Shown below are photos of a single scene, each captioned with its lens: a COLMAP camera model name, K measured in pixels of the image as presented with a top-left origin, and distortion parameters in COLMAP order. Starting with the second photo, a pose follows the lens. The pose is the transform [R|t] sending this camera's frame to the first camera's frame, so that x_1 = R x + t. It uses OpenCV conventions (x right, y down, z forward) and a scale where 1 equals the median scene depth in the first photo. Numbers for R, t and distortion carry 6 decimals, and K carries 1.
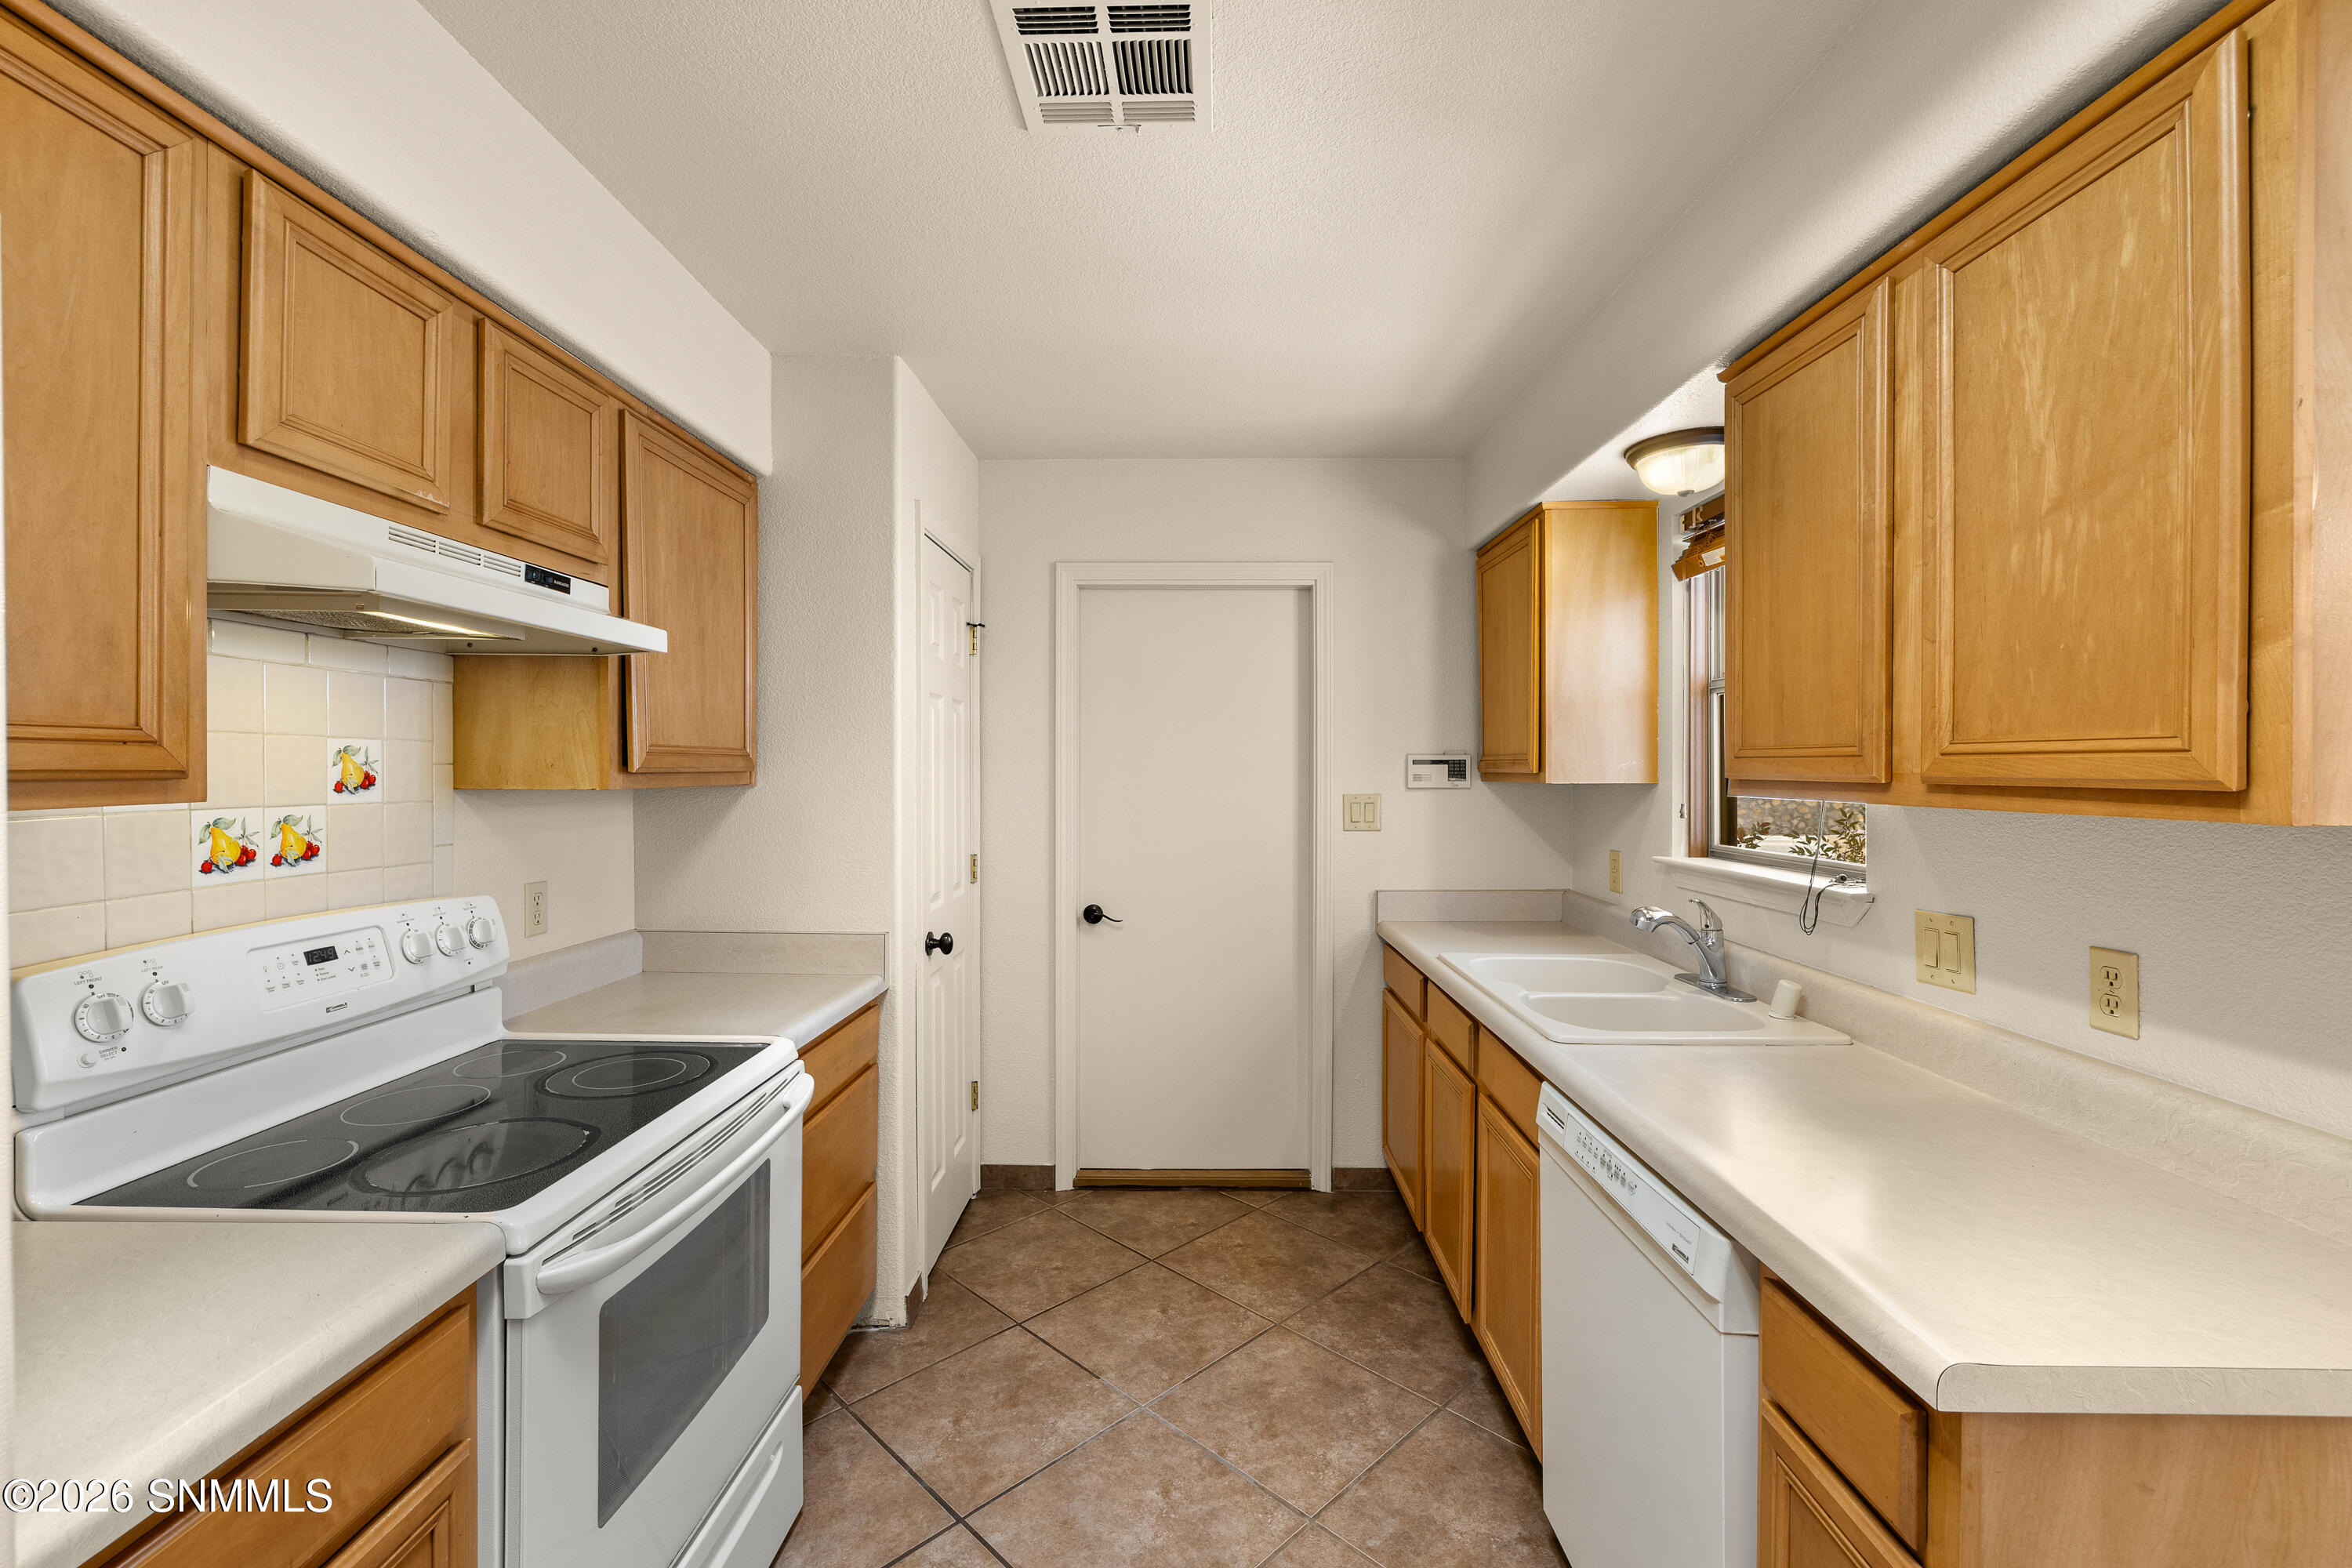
lens RADIAL K [[993.5, 0, 1173.6], [0, 993.5, 770.2], [0, 0, 1]] dist [-0.001282, 0.000020]
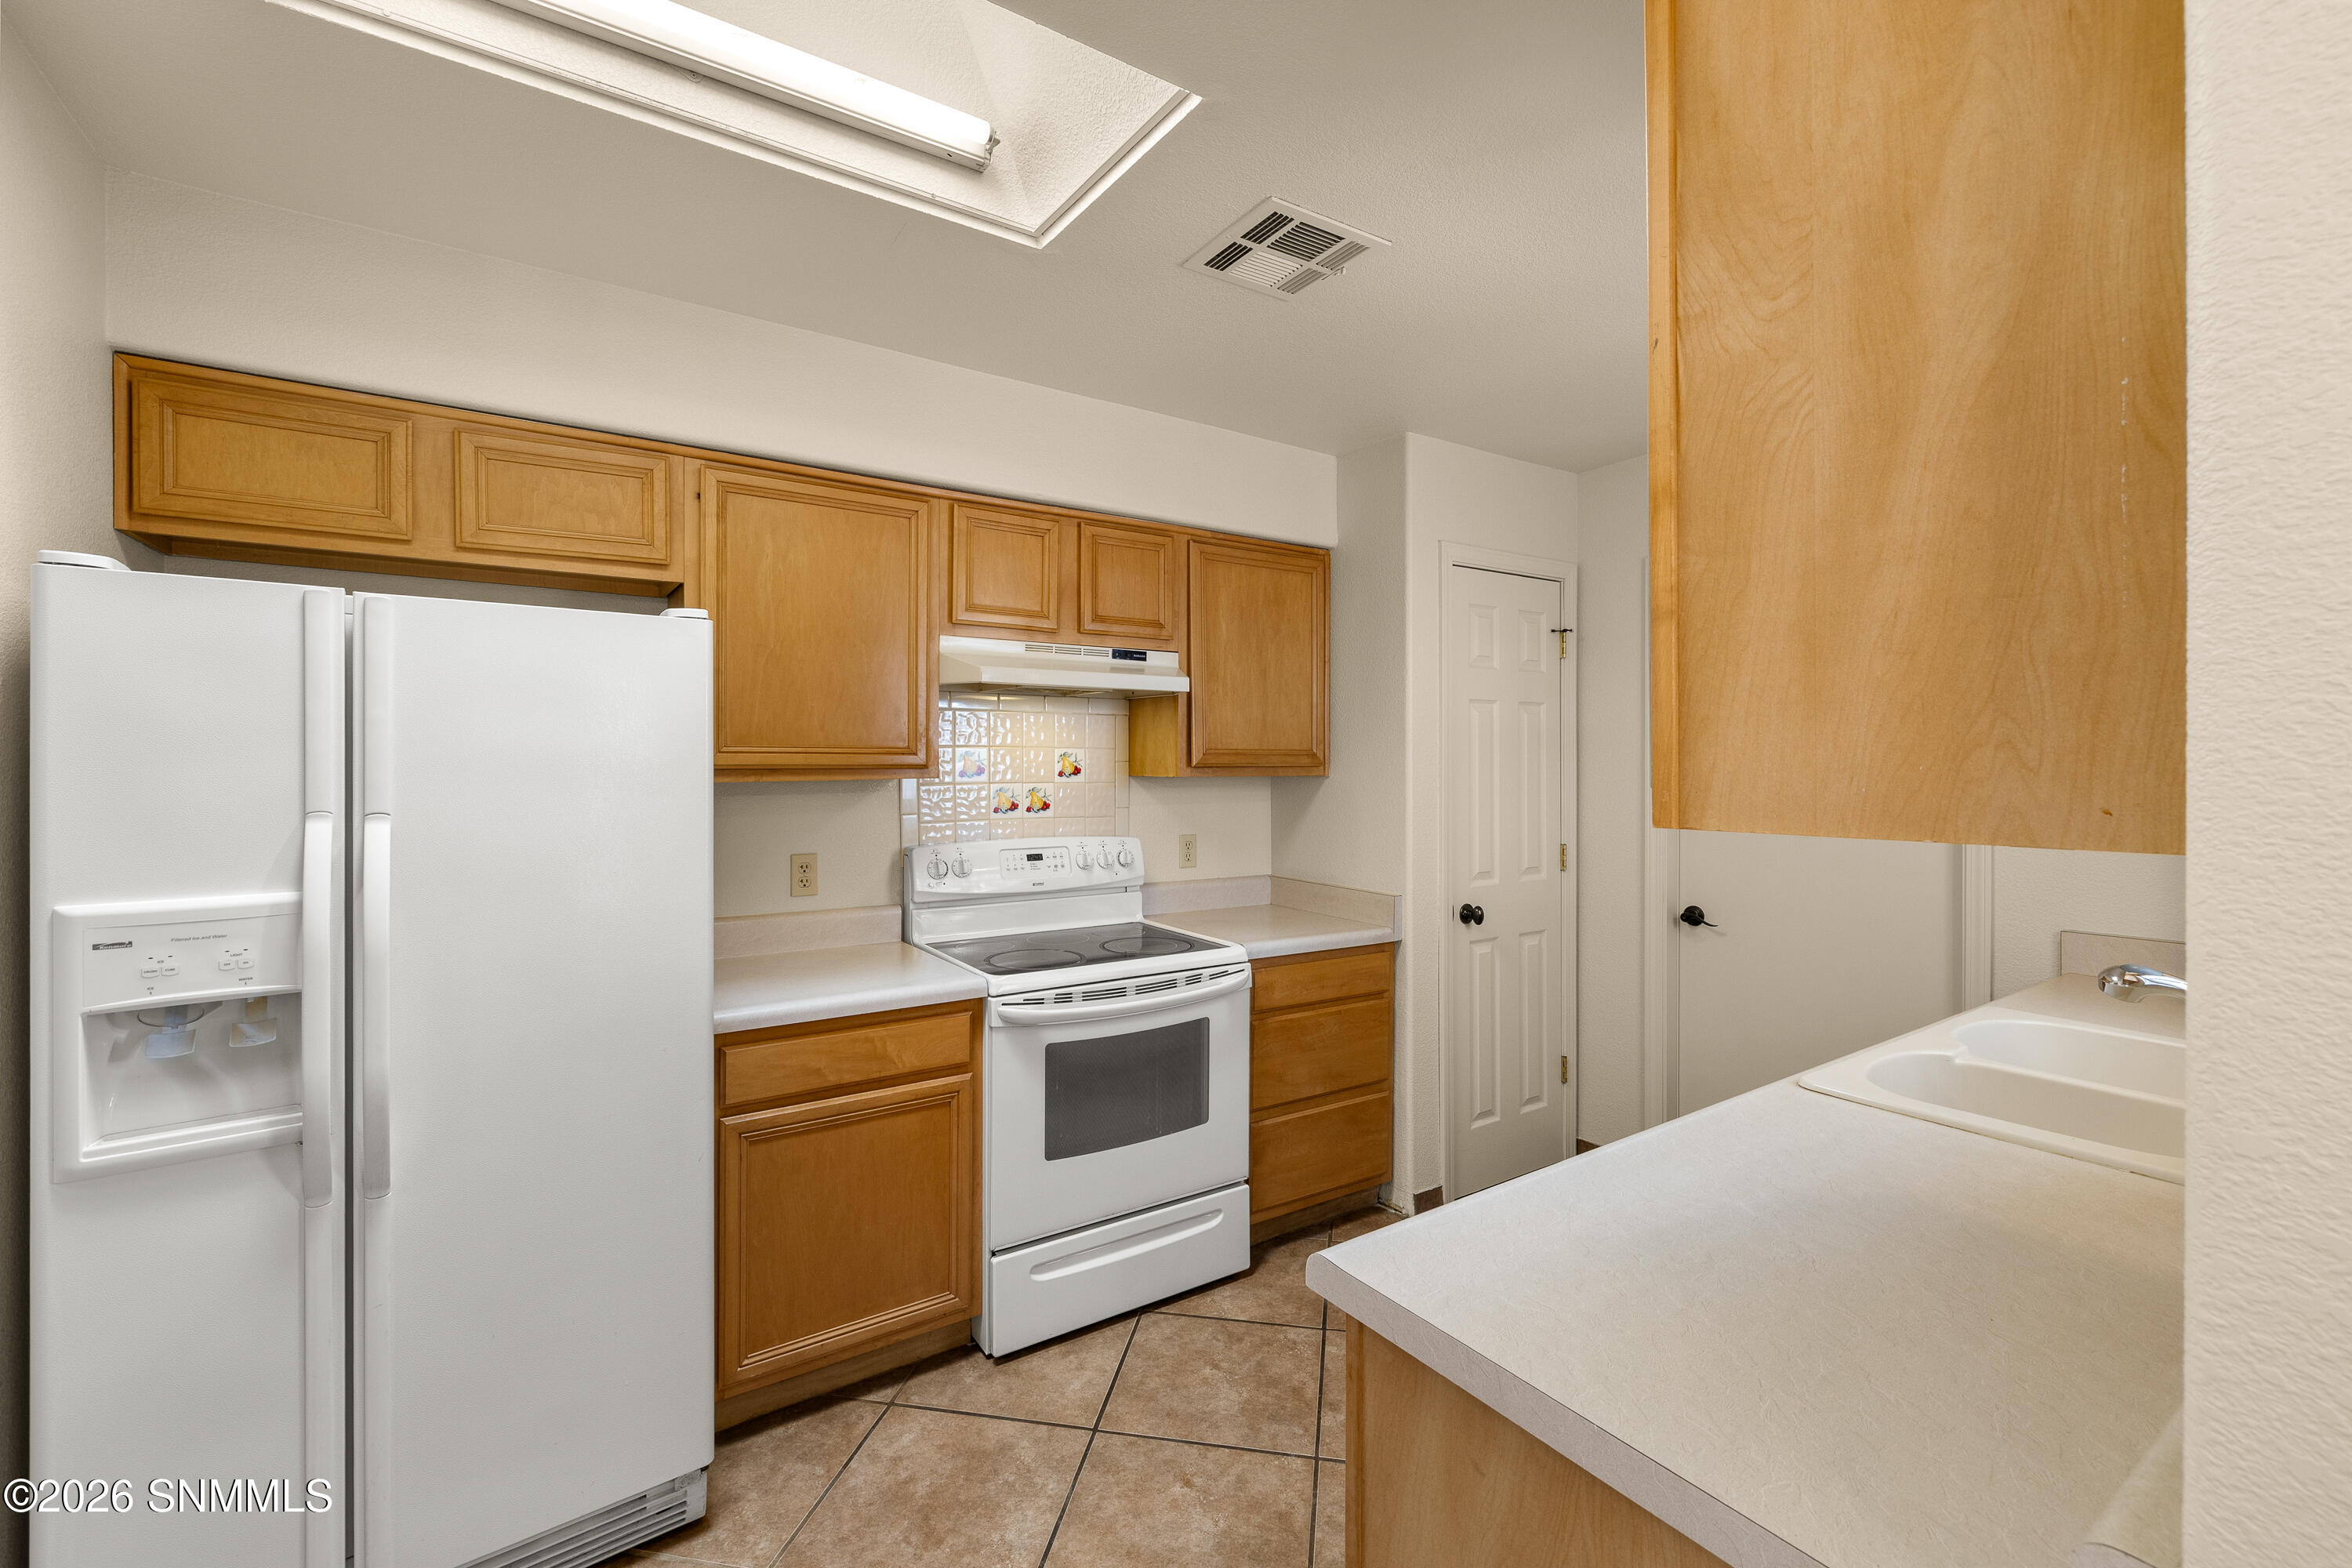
lens RADIAL K [[992.9, 0, 1171.5], [0, 992.9, 758.3], [0, 0, 1]] dist [-0.001031, 0.000032]
pose [[0.566167, -0.005103, -0.824275, 0.838313], [-0.001946, 0.999970, -0.007528, 0.001136], [0.824288, 0.005866, 0.566140, 0.080491]]
